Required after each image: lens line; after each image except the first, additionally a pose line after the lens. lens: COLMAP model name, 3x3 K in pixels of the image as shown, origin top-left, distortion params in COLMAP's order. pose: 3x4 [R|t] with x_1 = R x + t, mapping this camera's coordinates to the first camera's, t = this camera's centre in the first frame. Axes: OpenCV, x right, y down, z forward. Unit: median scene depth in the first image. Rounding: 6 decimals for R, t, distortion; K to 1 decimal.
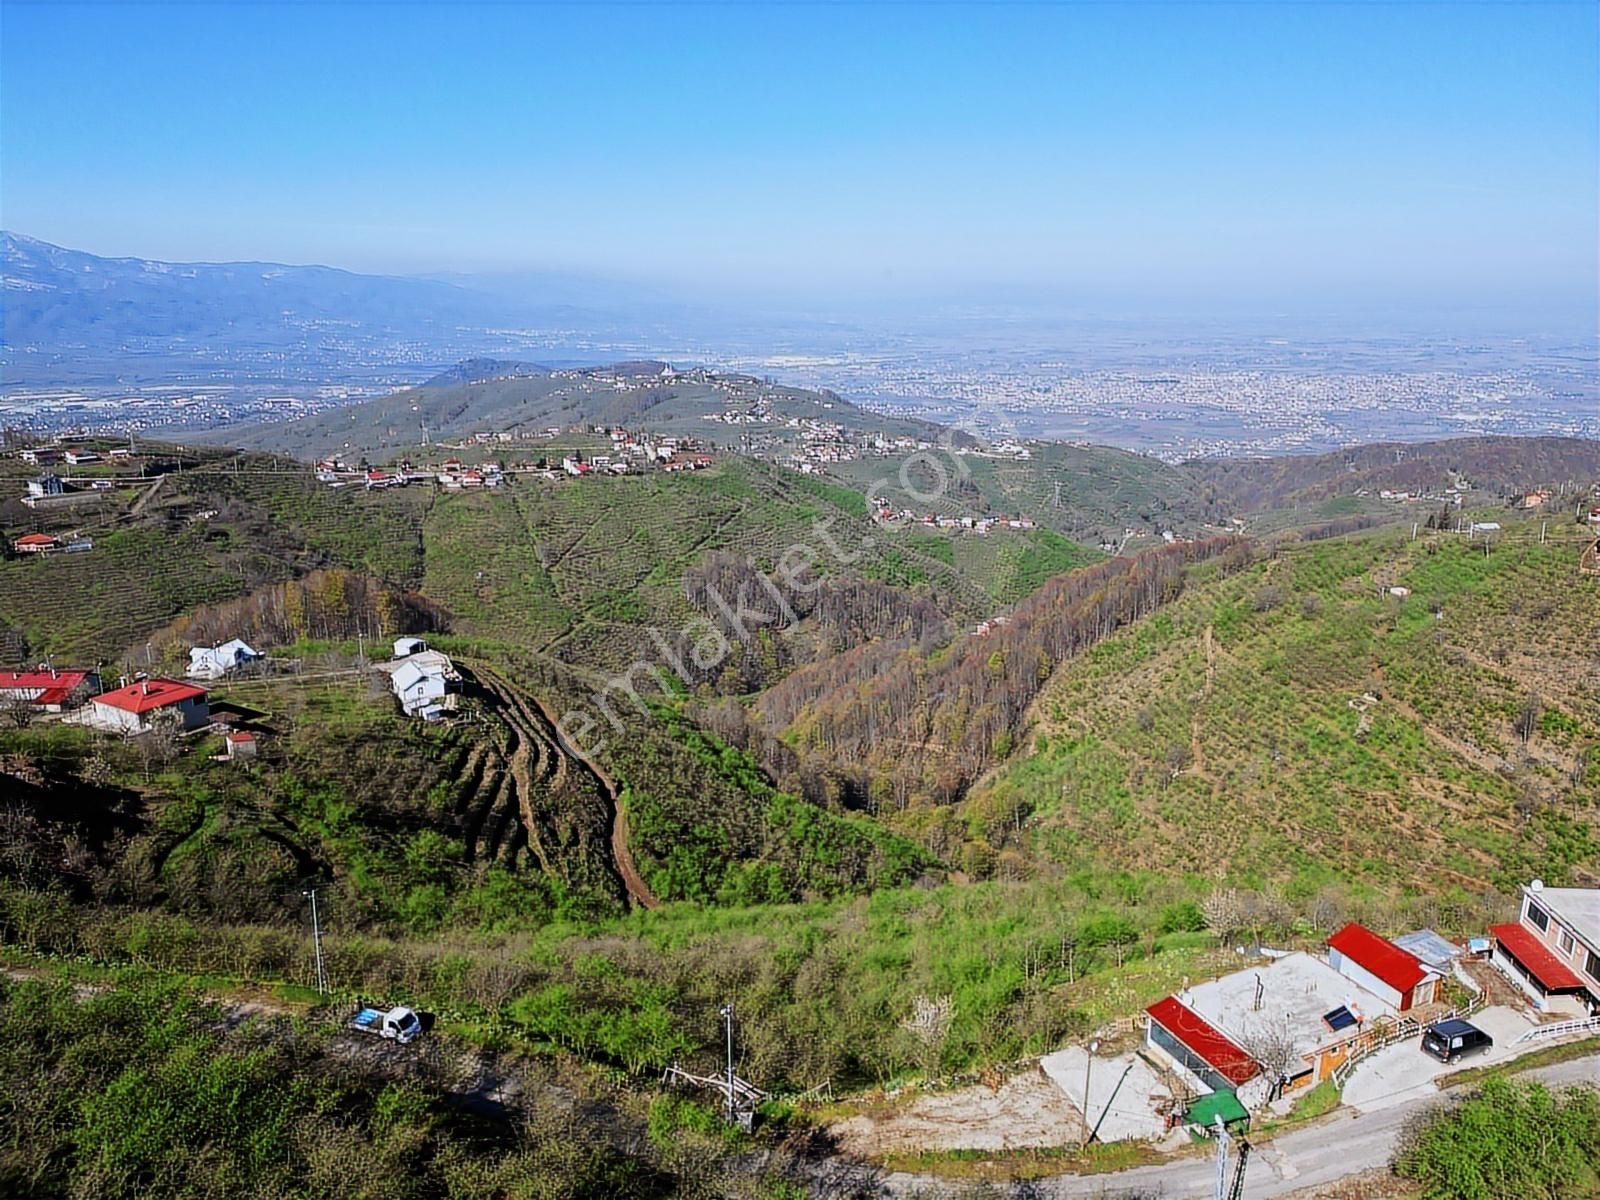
lens RADIAL K [[1106.9, 0, 799.6], [0, 1106.9, 604.0], [0, 0, 1]] dist [0.085869, -0.083075]
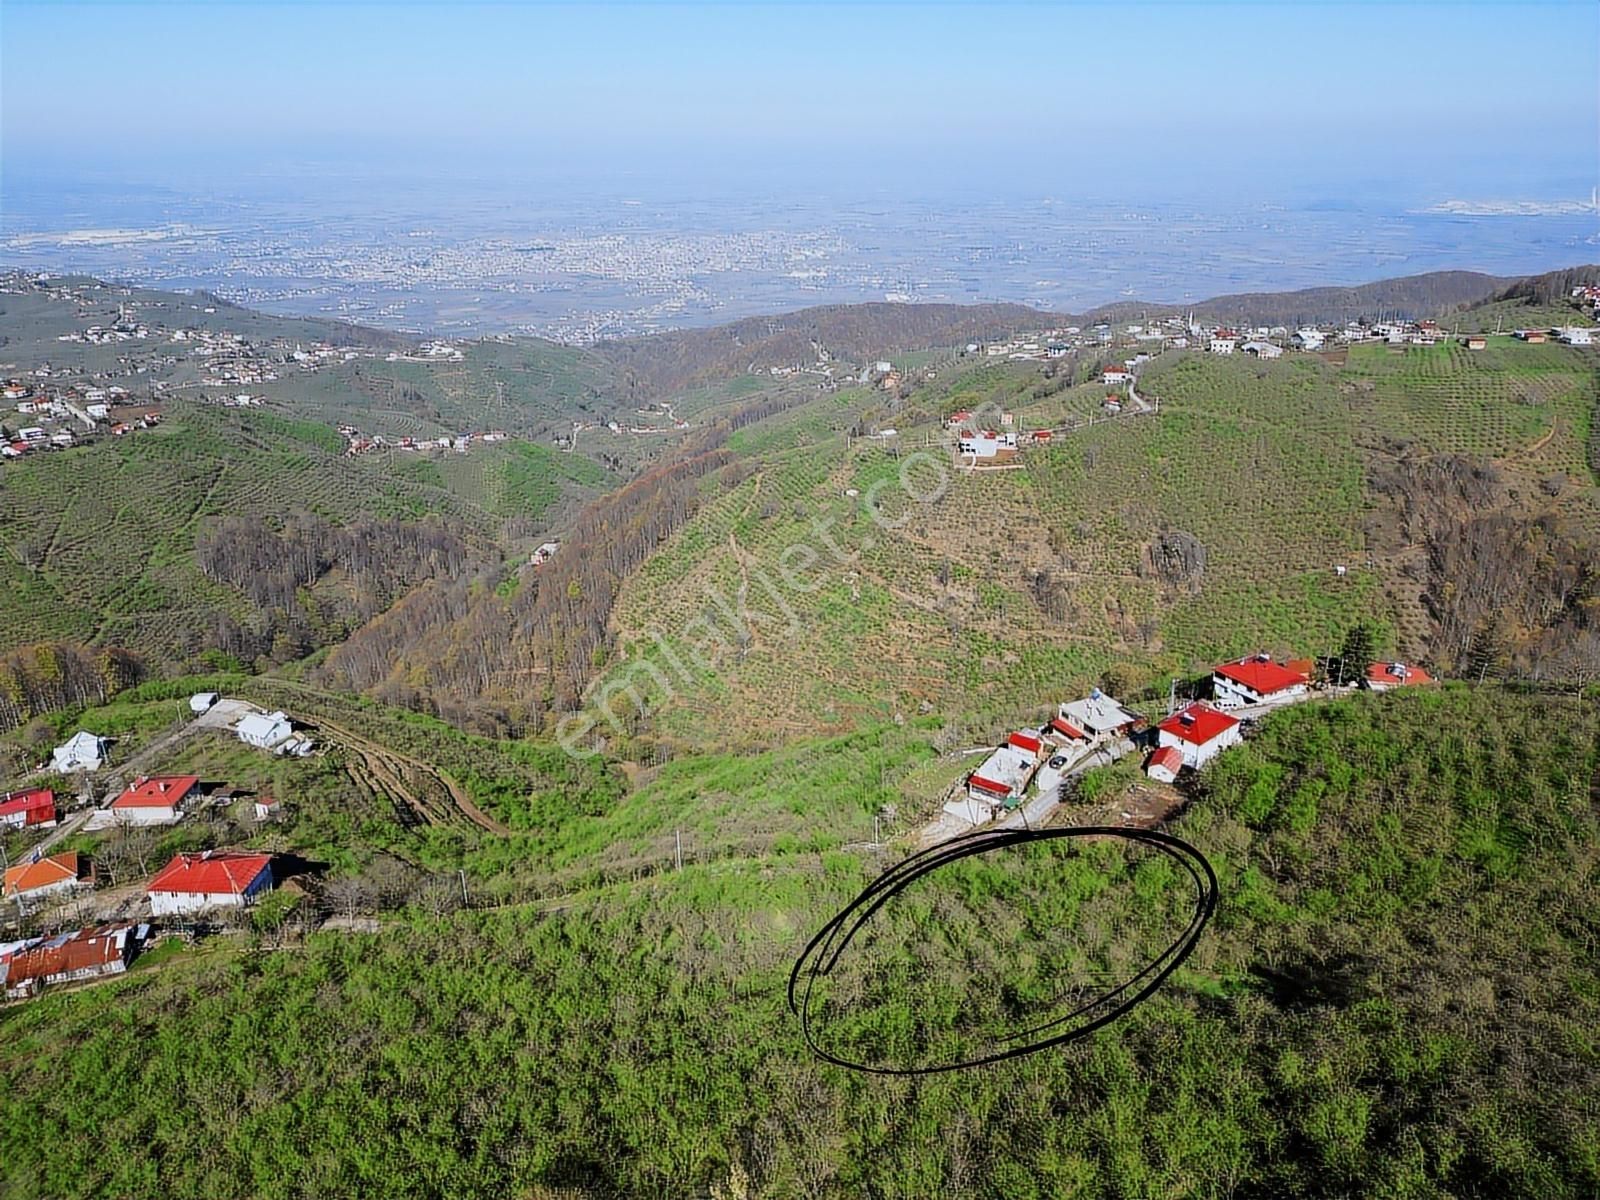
lens RADIAL K [[1106.9, 0, 793.2], [0, 1106.9, 612.7], [0, 0, 1]] dist [0.085869, -0.083075]
pose [[0.861797, -0.200876, 0.465785, -0.199466], [0.142116, 0.977088, 0.158438, -0.086701], [-0.486939, -0.070346, 0.870599, -0.183734]]
